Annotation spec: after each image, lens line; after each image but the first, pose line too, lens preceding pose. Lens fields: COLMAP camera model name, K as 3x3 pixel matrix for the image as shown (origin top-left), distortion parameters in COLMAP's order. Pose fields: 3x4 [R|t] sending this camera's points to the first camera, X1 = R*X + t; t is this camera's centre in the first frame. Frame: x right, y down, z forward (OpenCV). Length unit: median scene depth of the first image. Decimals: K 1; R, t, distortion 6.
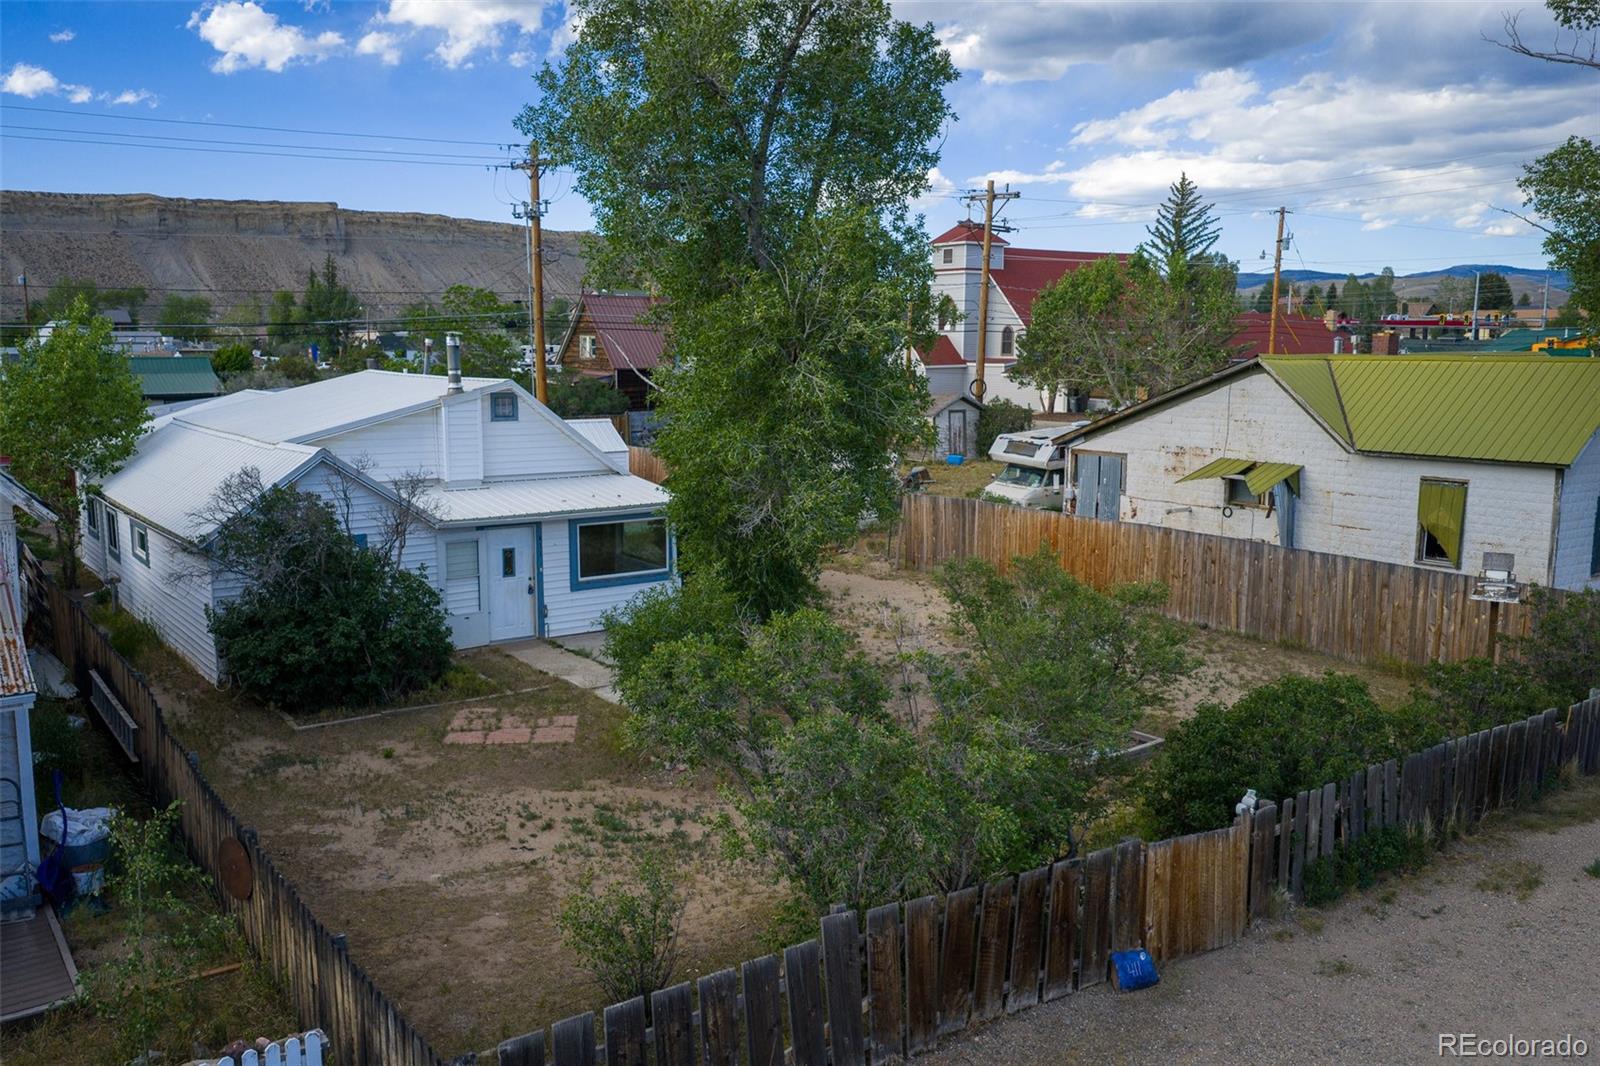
lens RADIAL K [[1332.9, 0, 800.0], [0, 1332.9, 533.0], [0, 0, 1]] dist [0.005100, -0.002807]
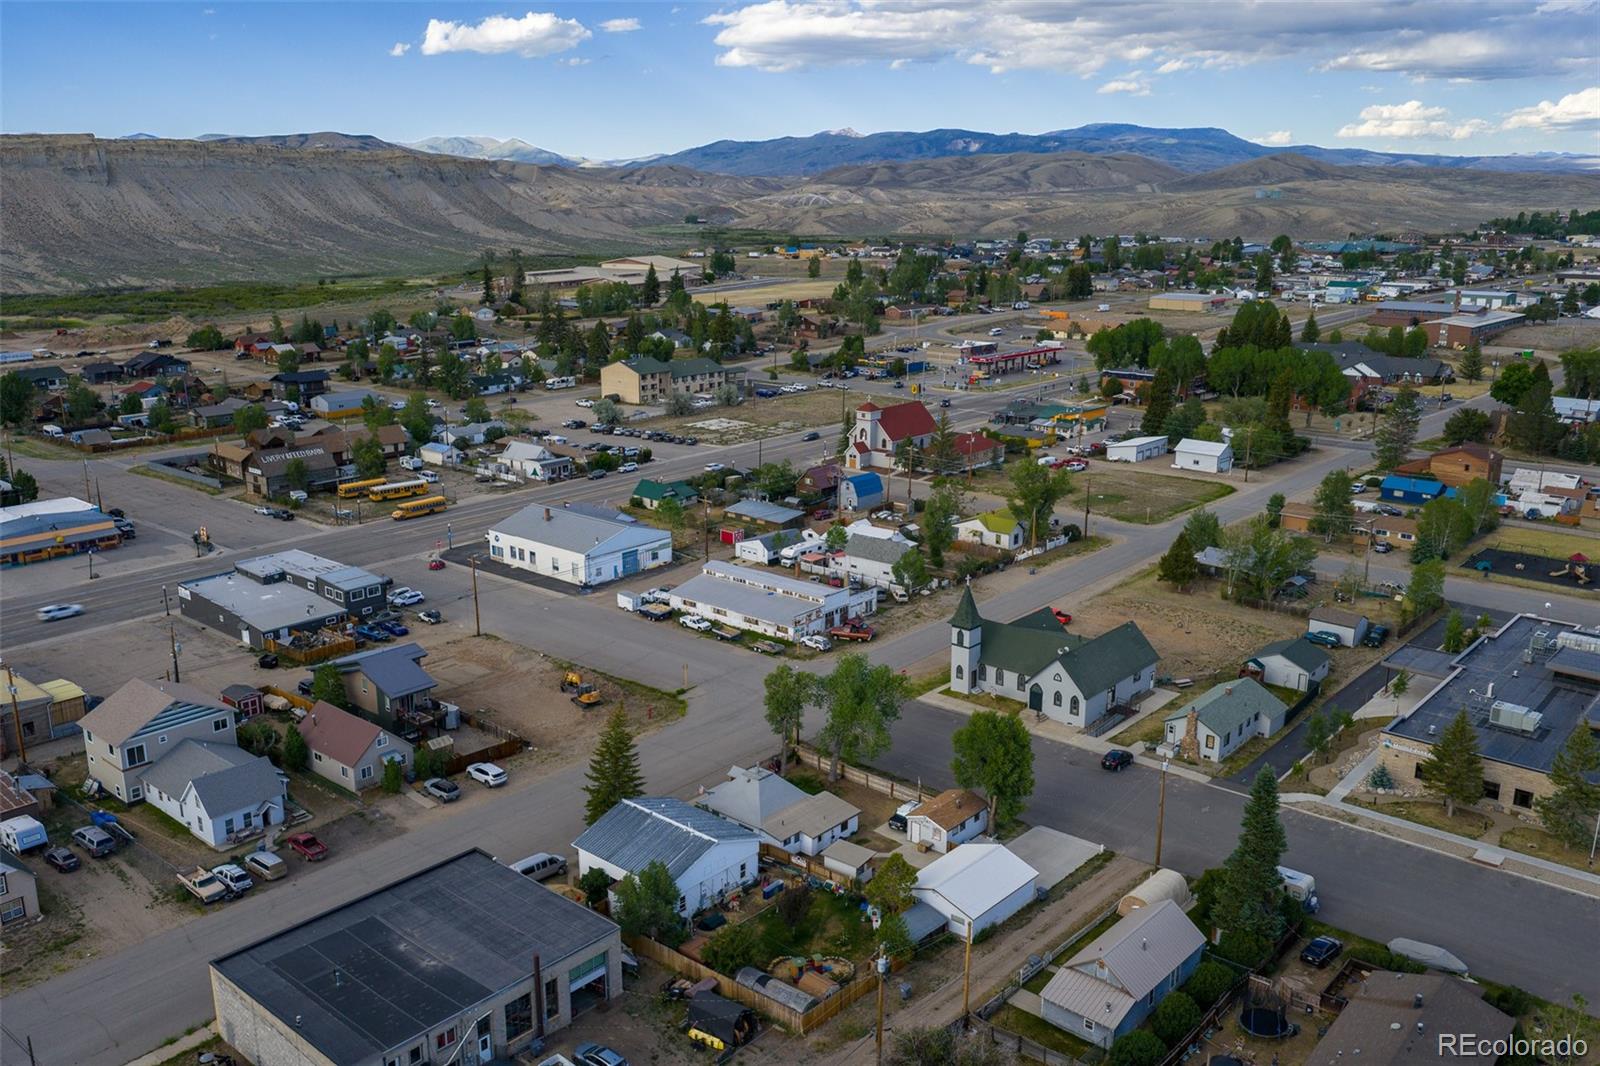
lens RADIAL K [[1328.3, 0, 800.0], [0, 1328.3, 533.0], [0, 0, 1]] dist [0.012998, 0.007029]
pose [[0.969064, -0.067274, 0.237466, -3.118891], [0.041319, 0.992777, 0.112634, -1.187672], [-0.243328, -0.099338, 0.964844, -7.759031]]
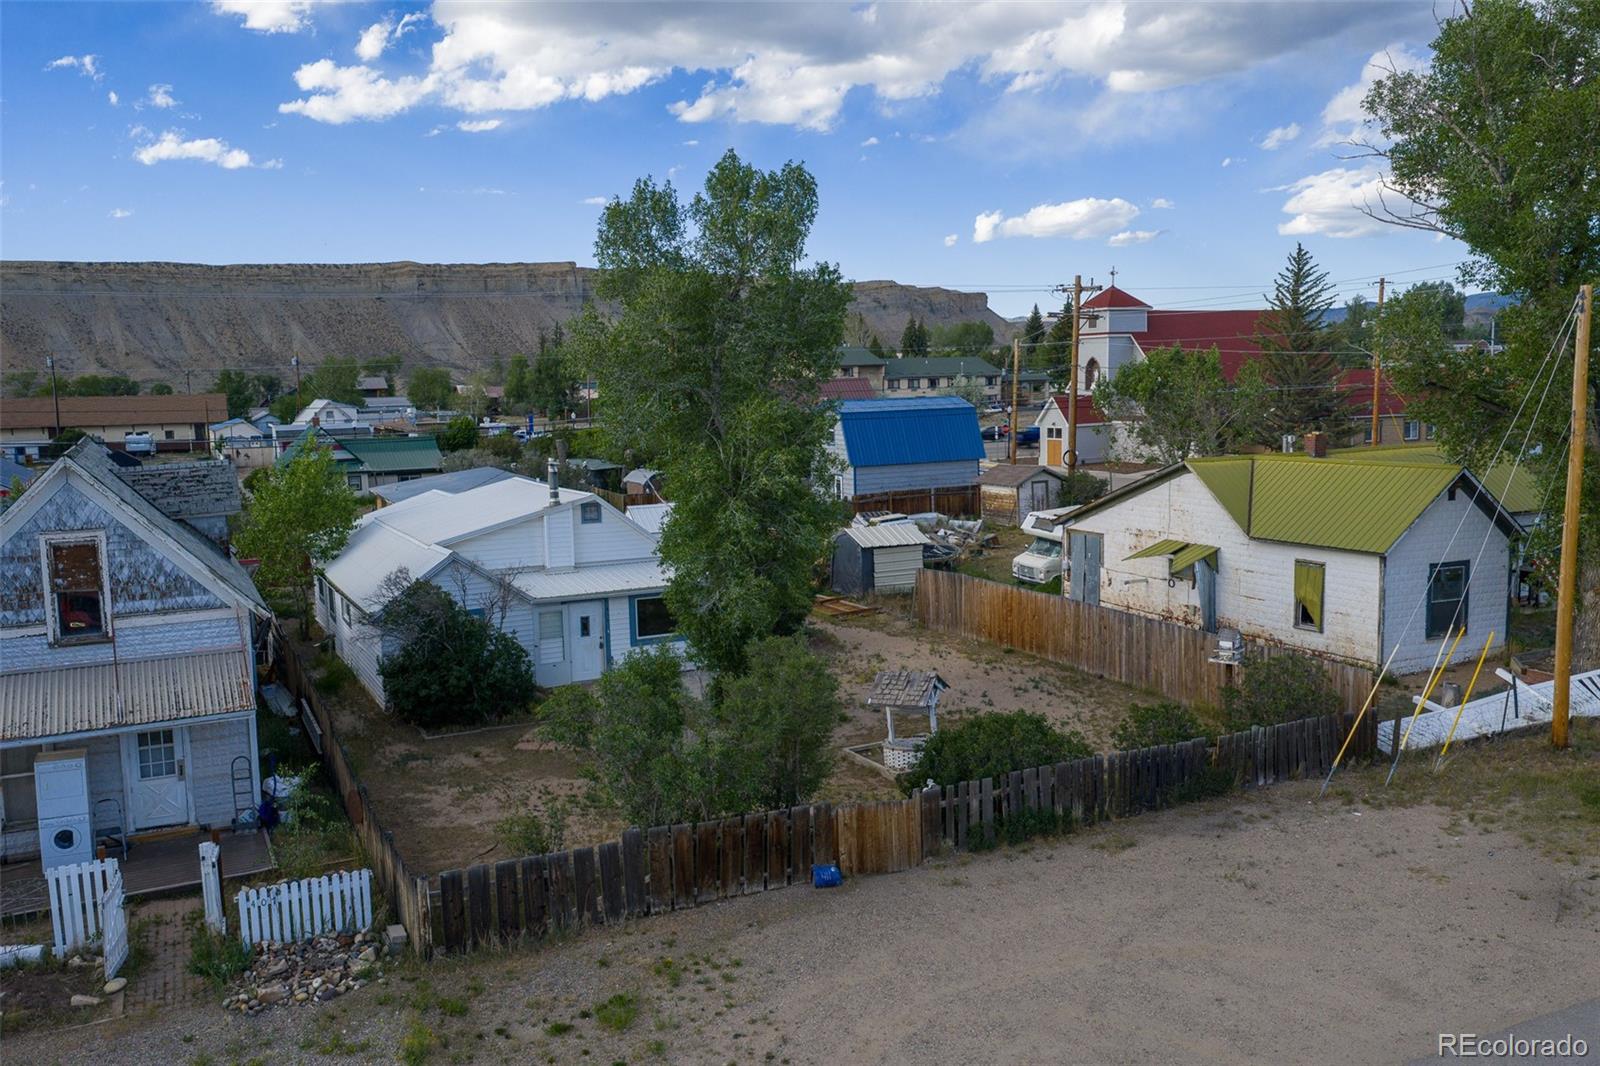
lens RADIAL K [[1328.3, 0, 800.0], [0, 1328.3, 533.0], [0, 0, 1]] dist [0.012998, 0.007029]
pose [[0.985788, -0.007272, -0.167837, 0.245306], [0.002520, 0.999590, -0.028507, -0.036486], [0.167975, 0.027678, 0.985403, -0.358330]]
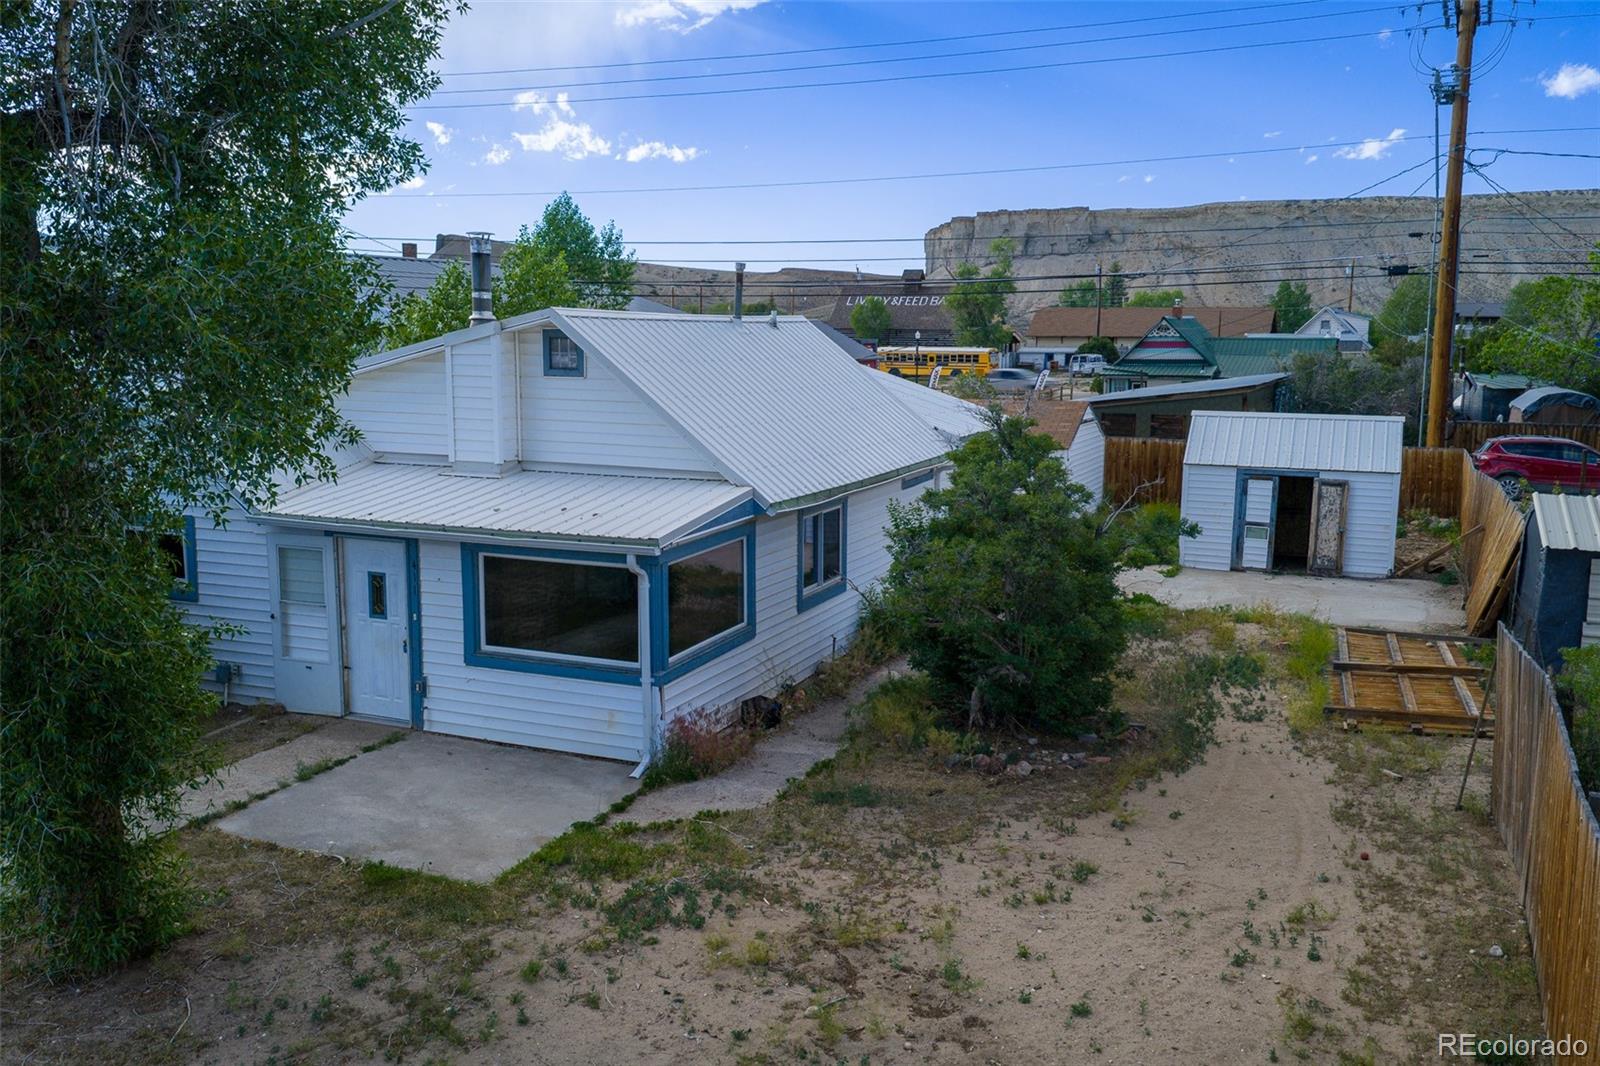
lens RADIAL K [[1332.9, 0, 800.0], [0, 1332.9, 533.0], [0, 0, 1]] dist [0.005100, -0.002807]
pose [[0.516548, 0.126435, -0.846872, 0.405566], [-0.127447, 0.989374, 0.069974, -0.075389], [0.846720, 0.071787, 0.527173, 0.838606]]
